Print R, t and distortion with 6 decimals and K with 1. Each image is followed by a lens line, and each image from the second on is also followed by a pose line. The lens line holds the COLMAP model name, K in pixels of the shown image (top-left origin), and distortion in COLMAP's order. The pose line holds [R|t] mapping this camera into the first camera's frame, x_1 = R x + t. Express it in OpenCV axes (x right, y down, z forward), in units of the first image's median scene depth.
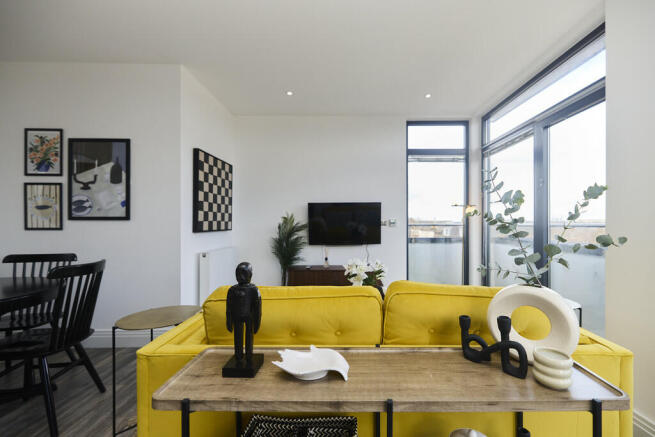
lens RADIAL K [[286.6, 0, 349.9], [0, 286.6, 225.1], [0, 0, 1]] dist [-0.000053, -0.000041]
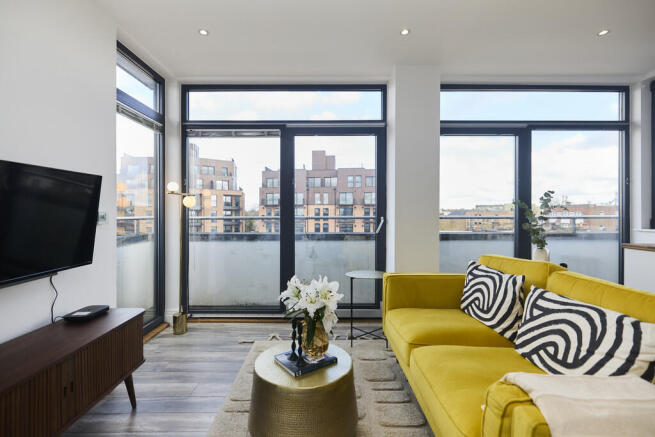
lens RADIAL K [[296.0, 0, 314.5], [0, 296.0, 215.5], [0, 0, 1]] dist [0.000096, -0.000112]
pose [[0.029251, -0.008915, 0.999532, -0.375700], [0.004818, 0.999950, 0.008777, -0.016373], [-0.999560, 0.004559, 0.029292, 0.635583]]
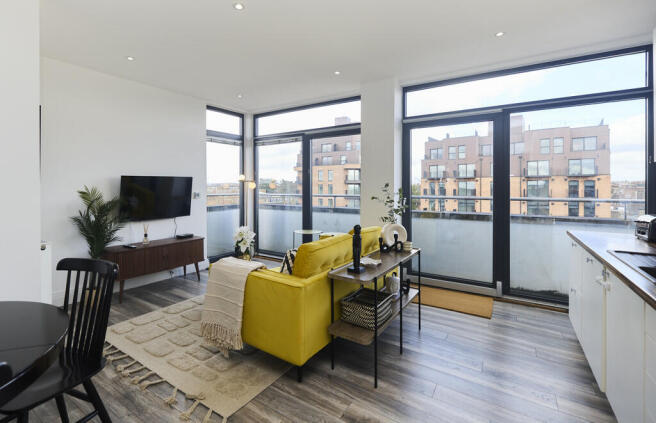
lens RADIAL K [[305.3, 0, 298.9], [0, 305.3, 188.2], [0, 0, 1]] dist [-0.000619, 0.000034]
pose [[0.592446, -0.005213, 0.805593, -0.592608], [0.004476, 0.999985, 0.003180, -0.039178], [-0.805598, 0.001722, 0.592460, -0.016245]]
